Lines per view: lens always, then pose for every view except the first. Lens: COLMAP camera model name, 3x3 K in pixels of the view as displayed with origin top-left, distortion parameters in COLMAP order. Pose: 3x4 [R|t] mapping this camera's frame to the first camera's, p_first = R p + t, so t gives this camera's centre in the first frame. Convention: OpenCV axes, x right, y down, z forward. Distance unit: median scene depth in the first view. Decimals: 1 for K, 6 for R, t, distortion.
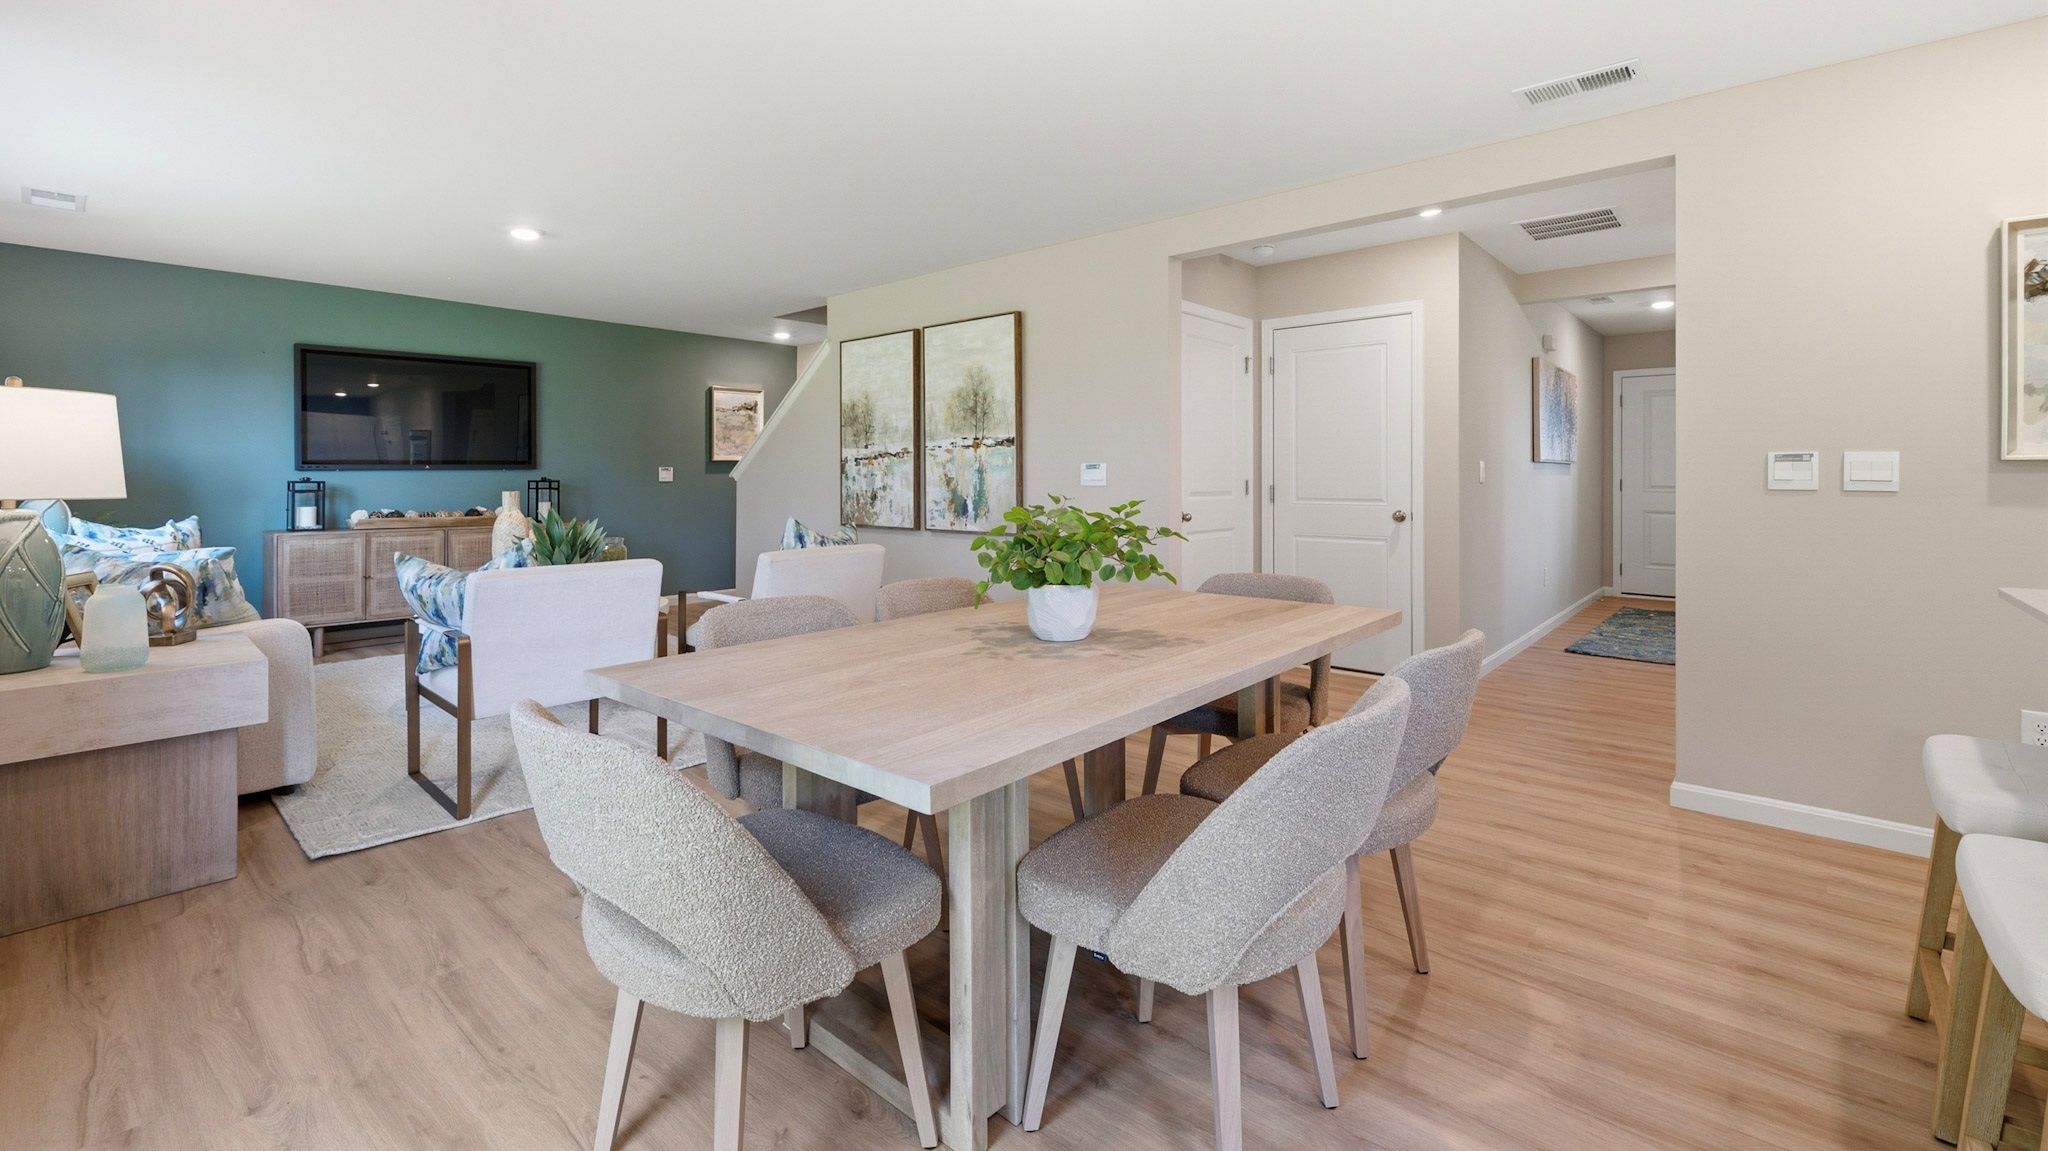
lens RADIAL K [[865.4, 0, 1021.9], [0, 865.4, 470.5], [0, 0, 1]] dist [0.001403, 0.000073]
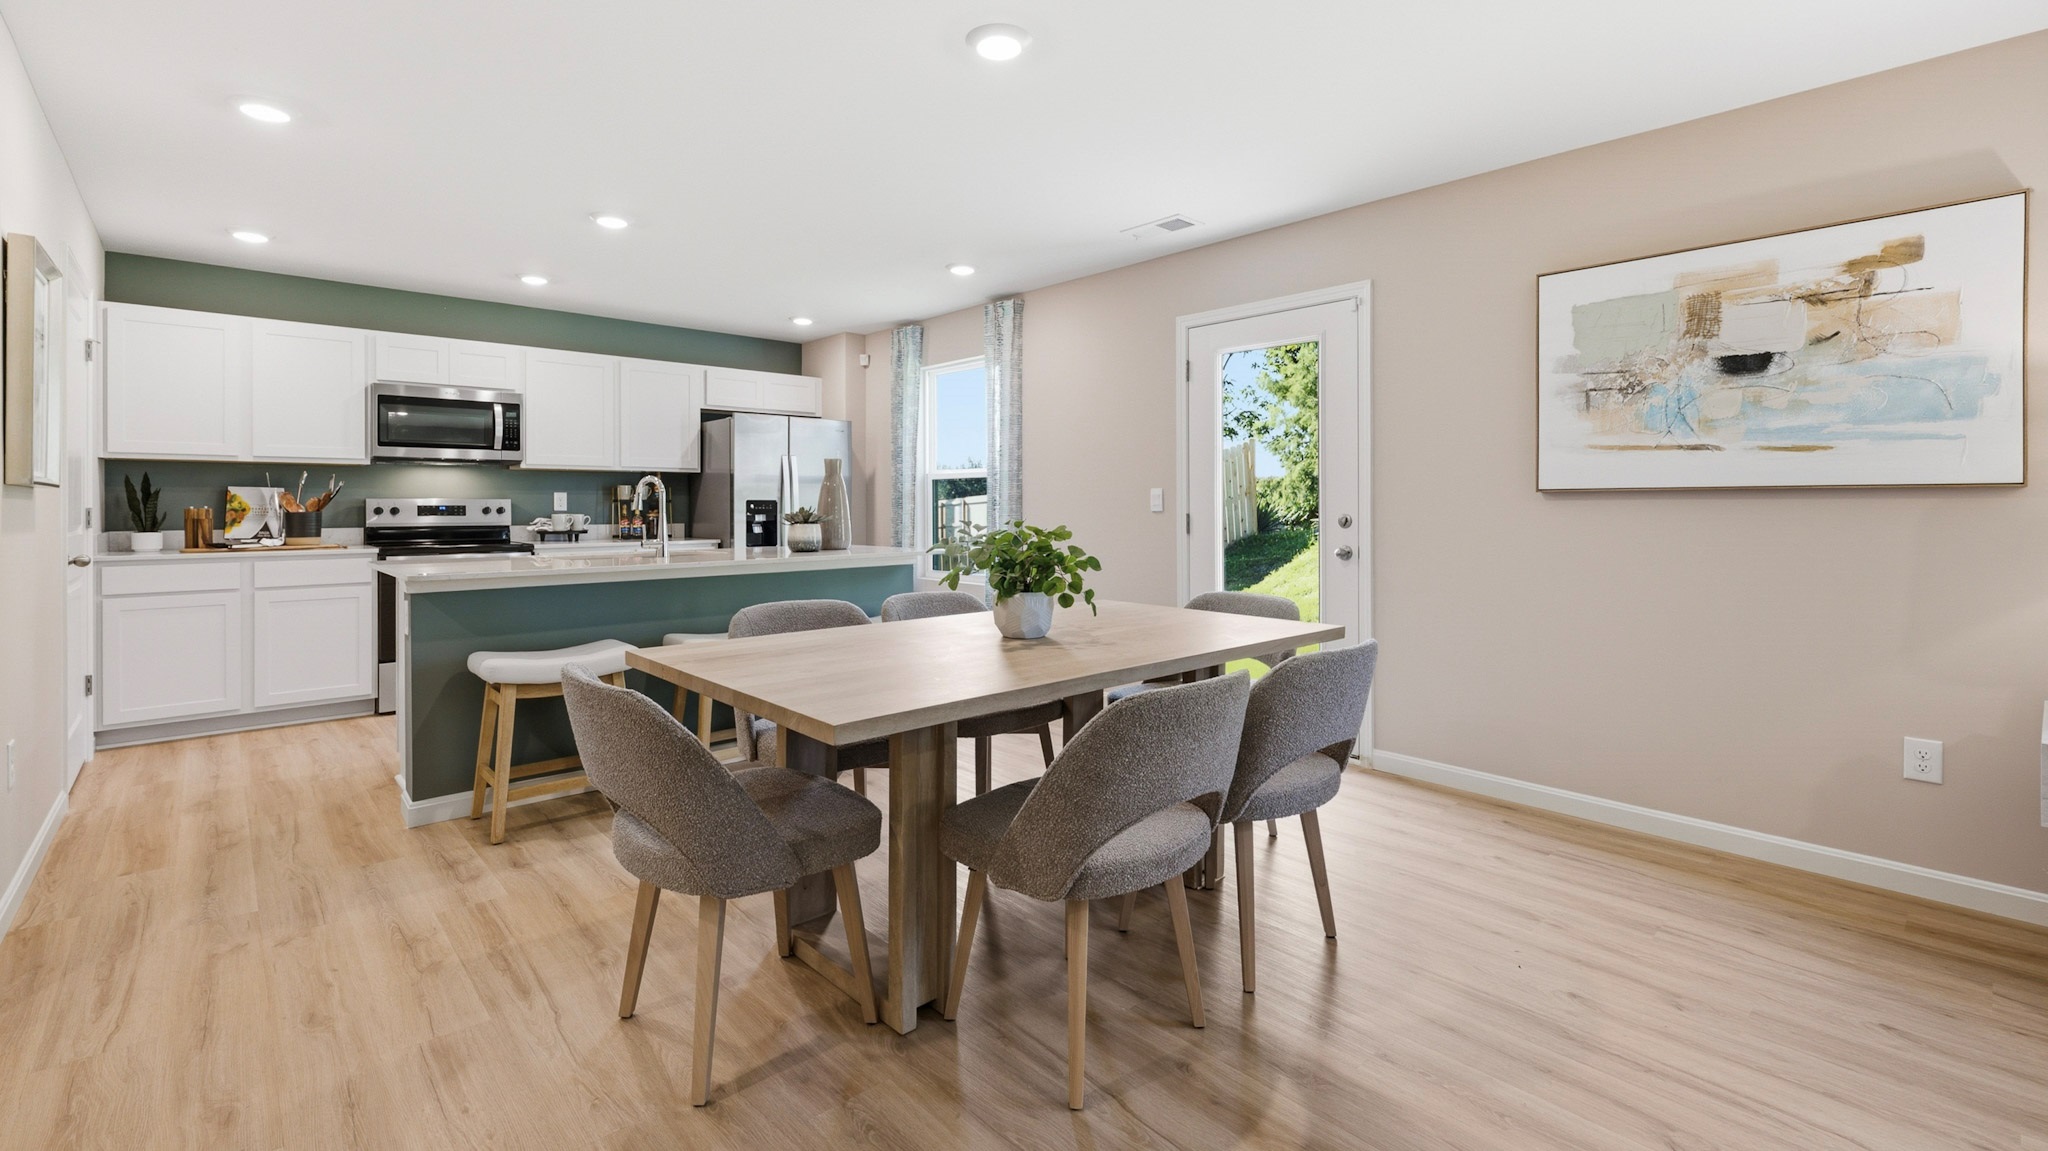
lens RADIAL K [[888.3, 0, 1024.4], [0, 888.3, 506.5], [0, 0, 1]] dist [-0.000825, -0.000249]
pose [[-0.994748, 0.000615, 0.102350, -0.072163], [0.000360, 0.999997, -0.002508, 0.014571], [-0.102352, -0.002458, -0.994745, 1.947589]]
